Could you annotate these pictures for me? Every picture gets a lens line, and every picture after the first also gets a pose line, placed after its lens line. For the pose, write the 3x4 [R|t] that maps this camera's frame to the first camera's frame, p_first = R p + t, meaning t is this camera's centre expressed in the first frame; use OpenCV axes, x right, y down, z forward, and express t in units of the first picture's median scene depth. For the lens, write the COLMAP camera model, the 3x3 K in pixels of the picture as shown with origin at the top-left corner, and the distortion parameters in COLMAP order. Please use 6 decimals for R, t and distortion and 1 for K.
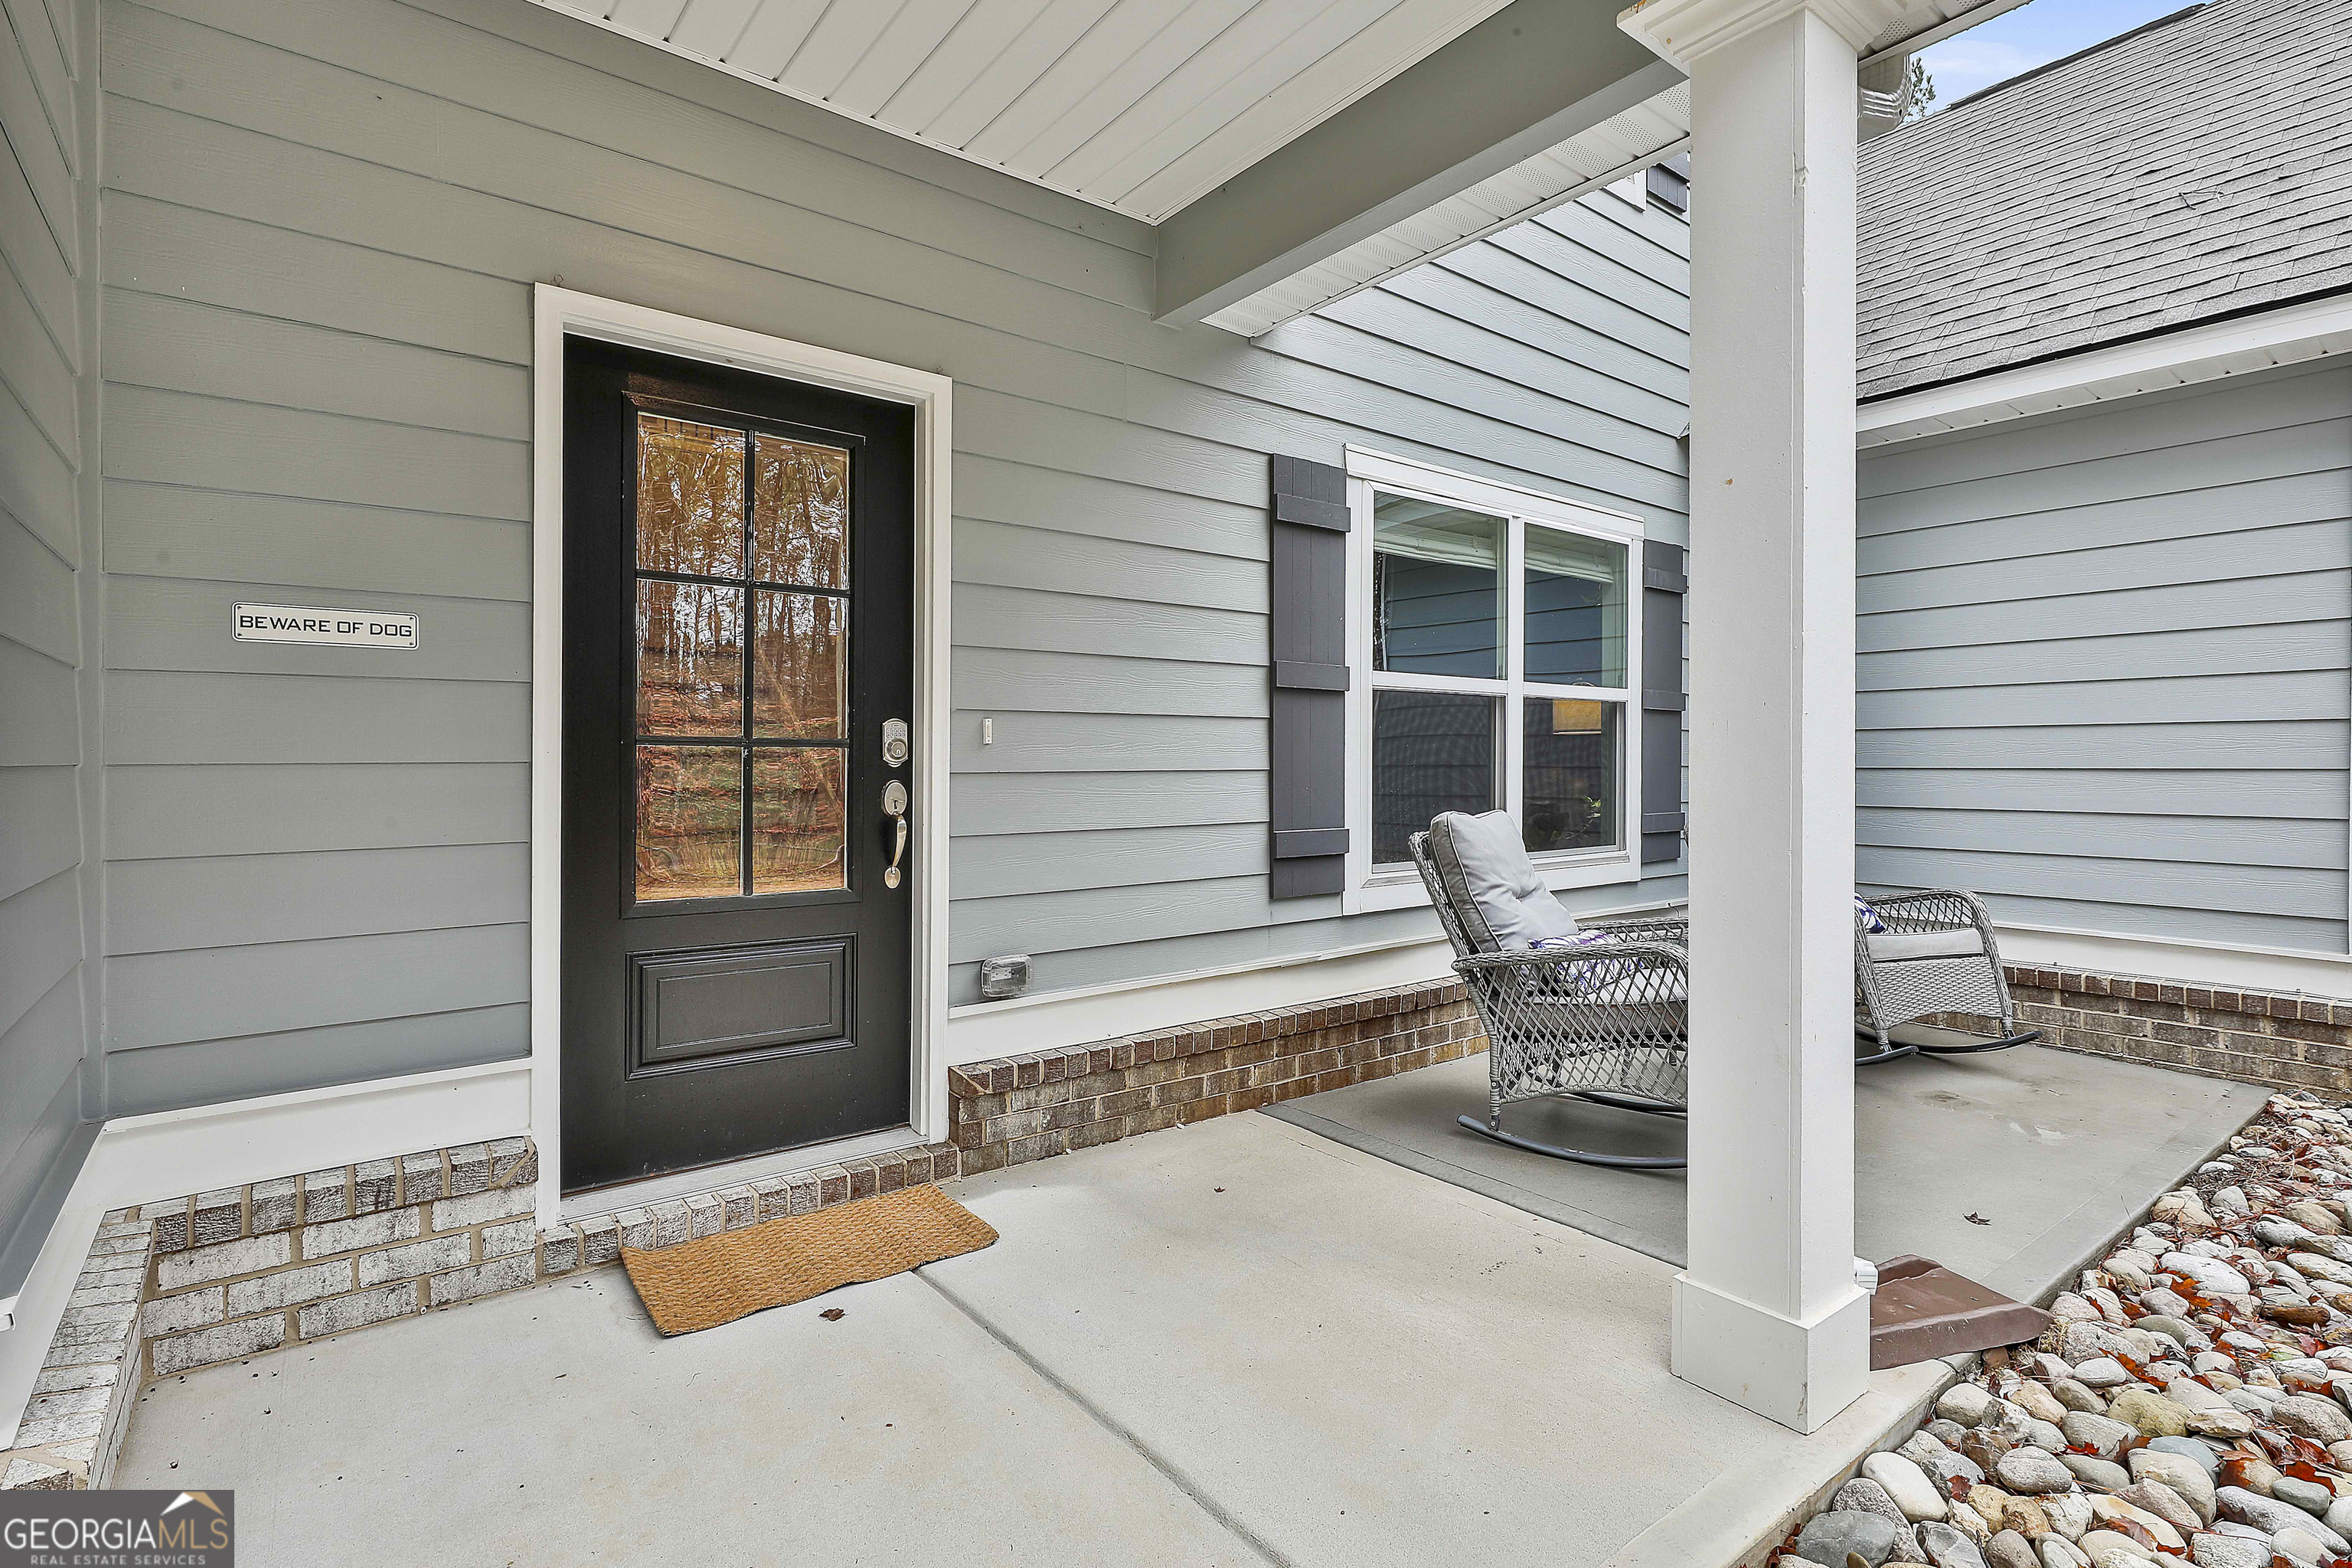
lens RADIAL K [[1128.1, 0, 1190.4], [0, 1128.1, 742.4], [0, 0, 1]] dist [-0.002717, 0.002134]
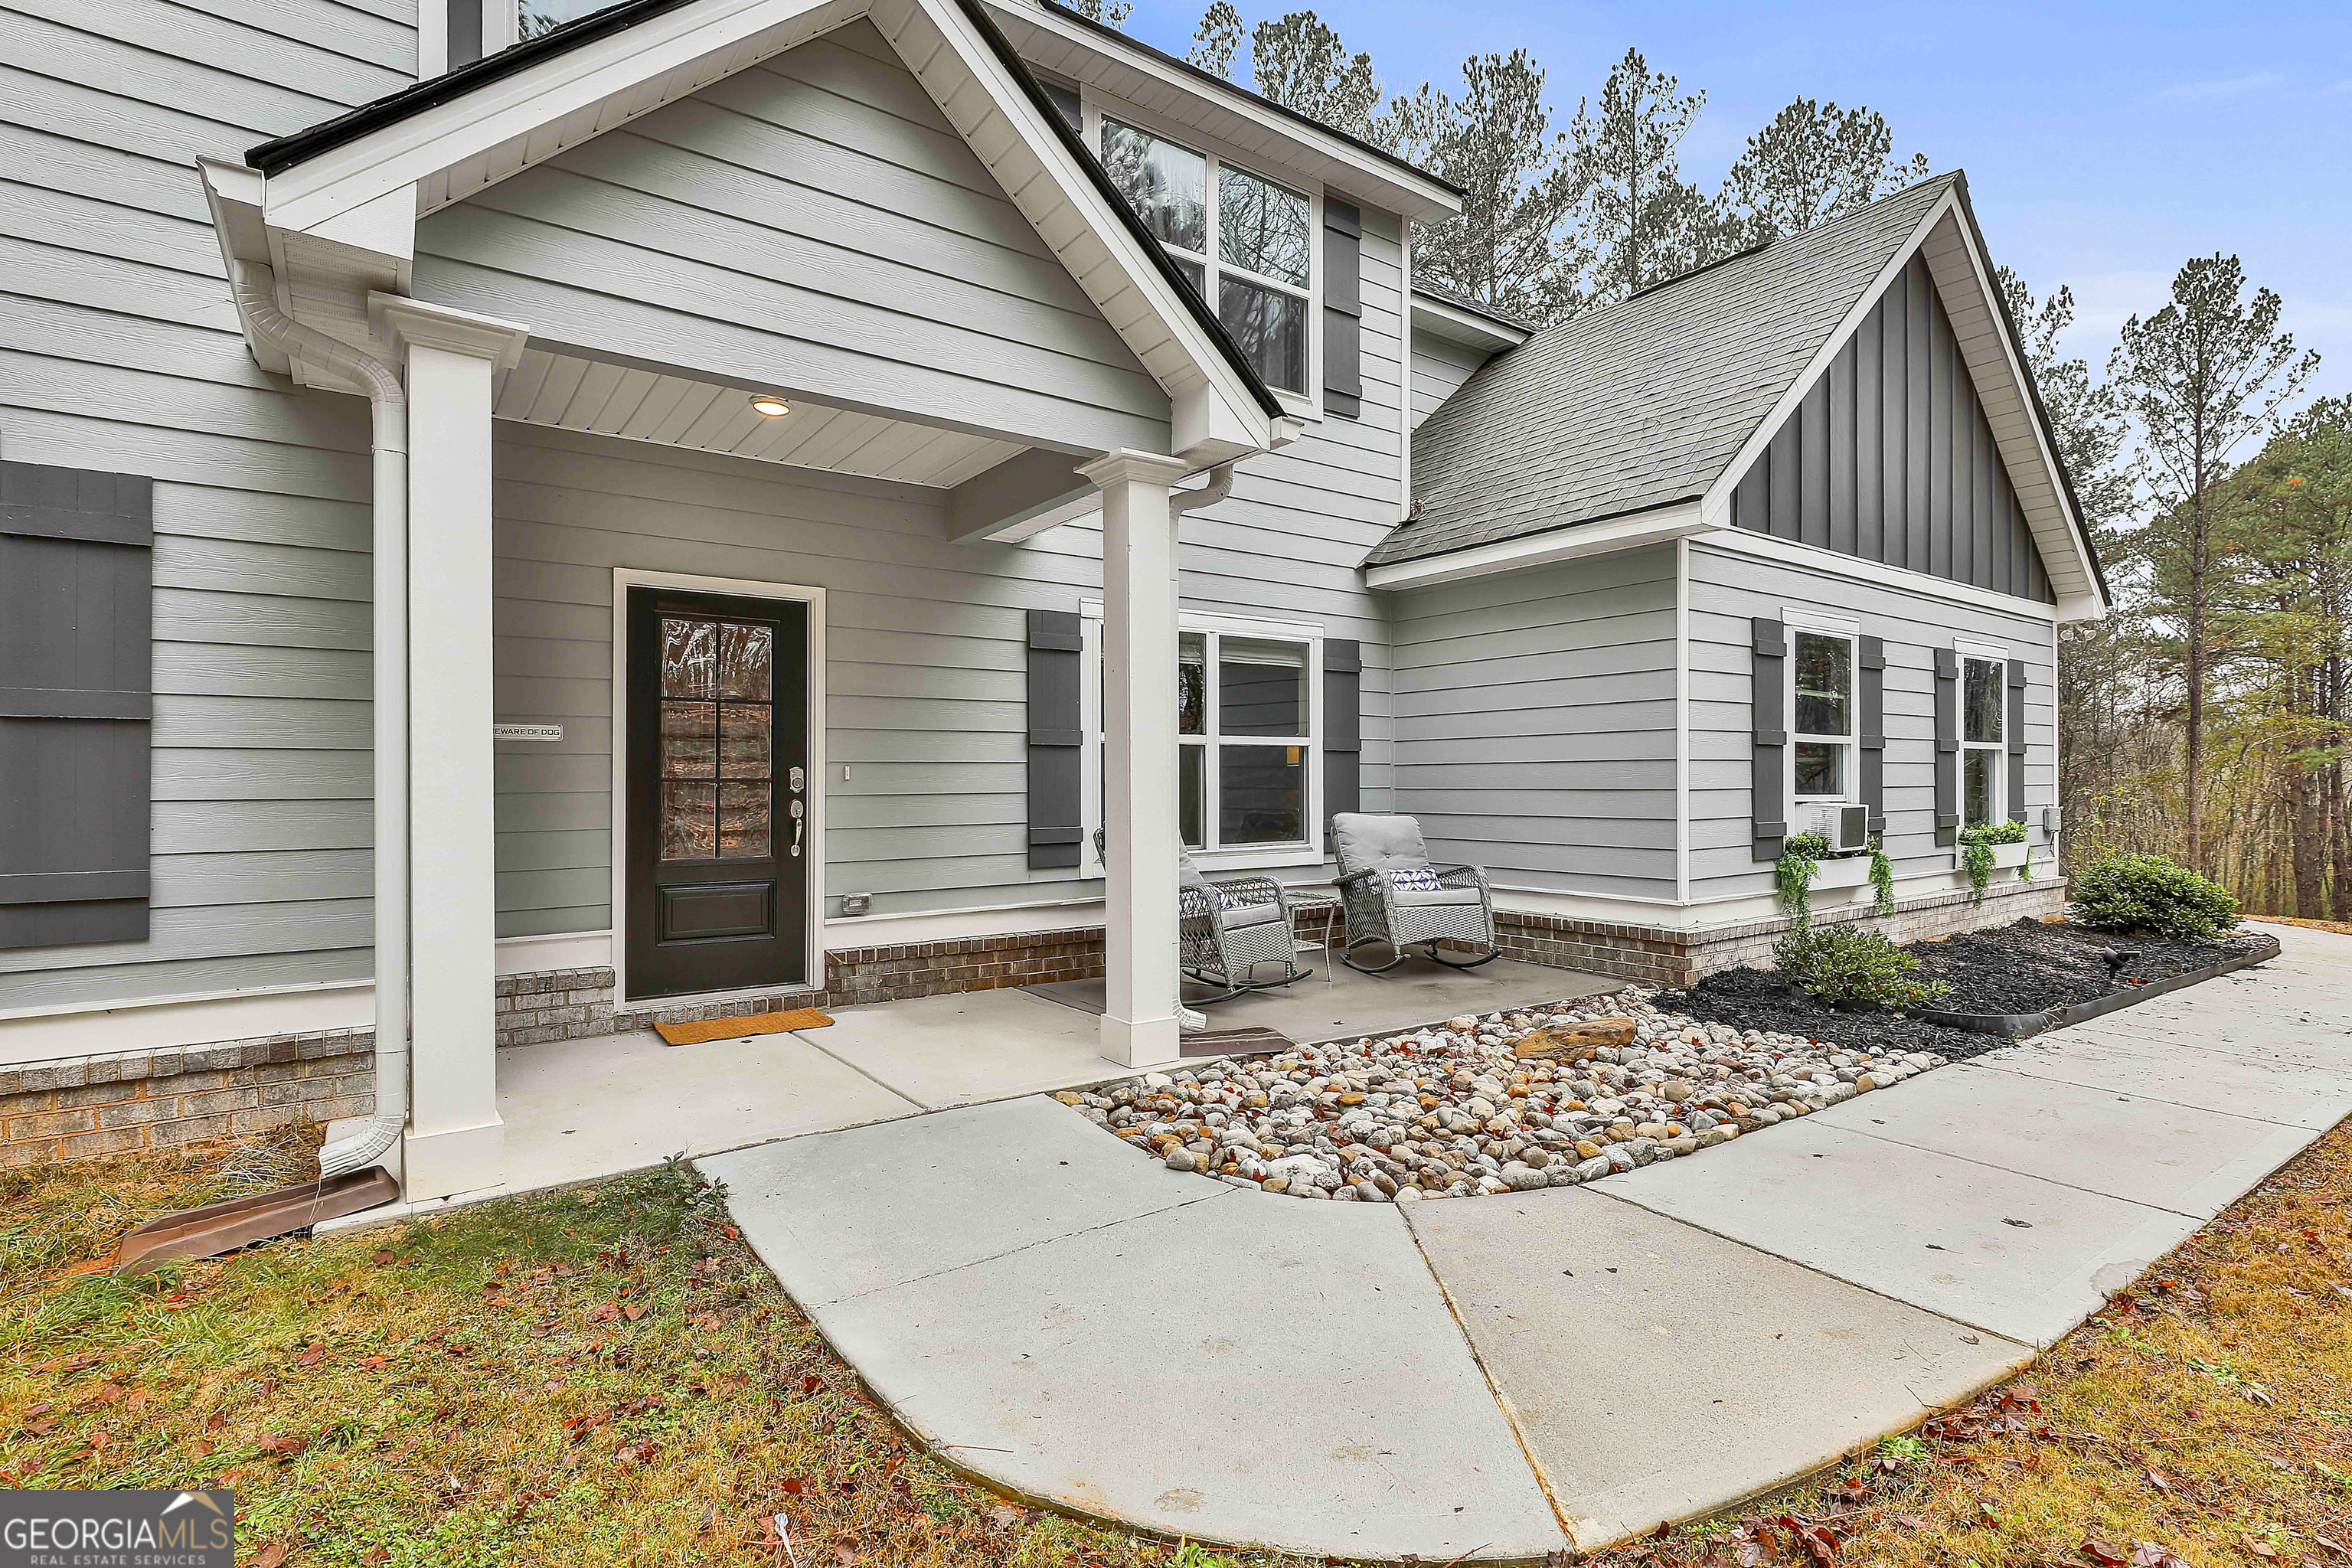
lens RADIAL K [[1128.1, 0, 1193.1], [0, 1128.1, 743.7], [0, 0, 1]] dist [-0.002717, 0.002134]
pose [[0.999518, -0.004846, -0.030649, 0.432017], [0.004411, 0.999889, -0.014244, -0.028319], [0.030715, 0.014102, 0.999429, -0.818872]]
